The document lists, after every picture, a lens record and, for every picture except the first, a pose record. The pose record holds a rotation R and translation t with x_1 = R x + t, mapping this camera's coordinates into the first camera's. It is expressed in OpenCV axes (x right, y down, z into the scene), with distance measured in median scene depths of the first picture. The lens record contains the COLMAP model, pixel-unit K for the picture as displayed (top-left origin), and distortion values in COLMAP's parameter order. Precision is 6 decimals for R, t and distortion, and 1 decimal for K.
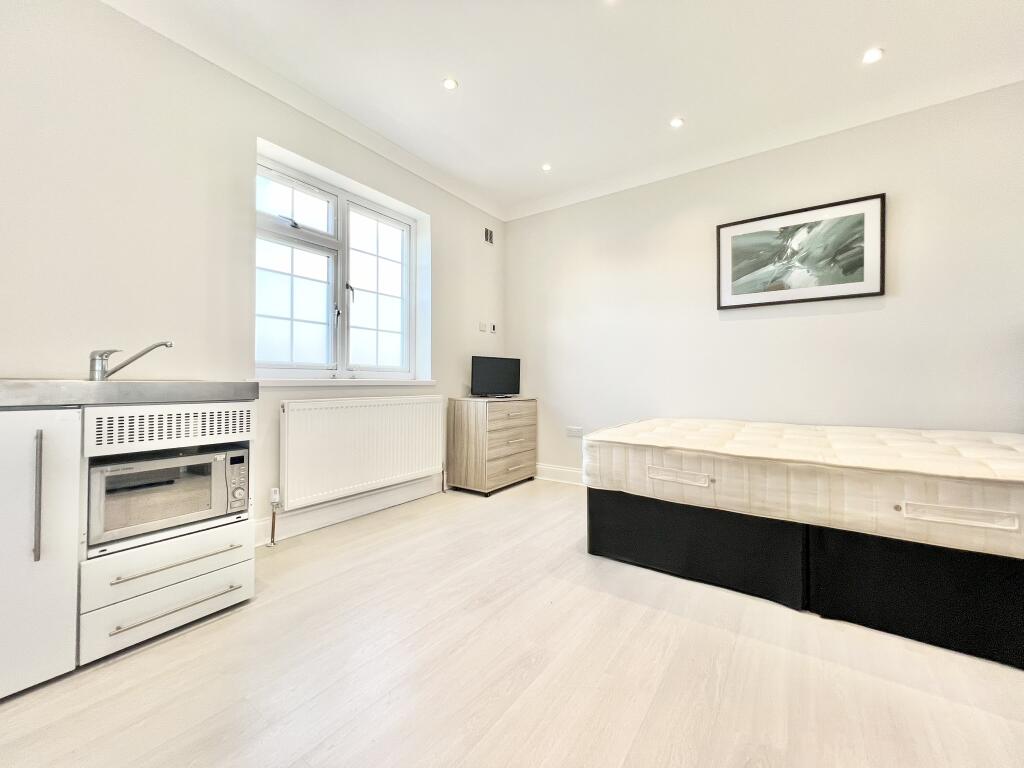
lens RADIAL K [[413.0, 0, 510.9], [0, 413.0, 381.7], [0, 0, 1]] dist [-0.002287, -0.000393]
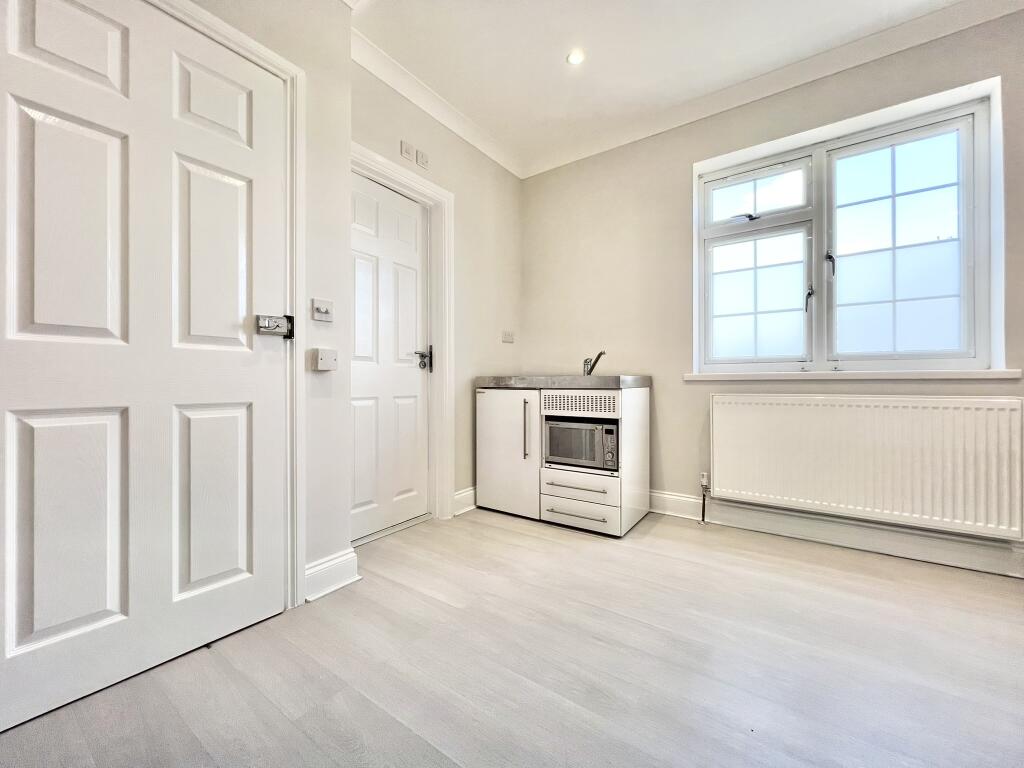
lens RADIAL K [[413.0, 0, 511.0], [0, 413.0, 382.7], [0, 0, 1]] dist [-0.002287, -0.000393]
pose [[-0.013704, -0.004633, -0.999895, 0.510338], [0.003340, 0.999983, -0.004680, 0.020053], [0.999901, -0.003403, -0.013688, 0.472411]]
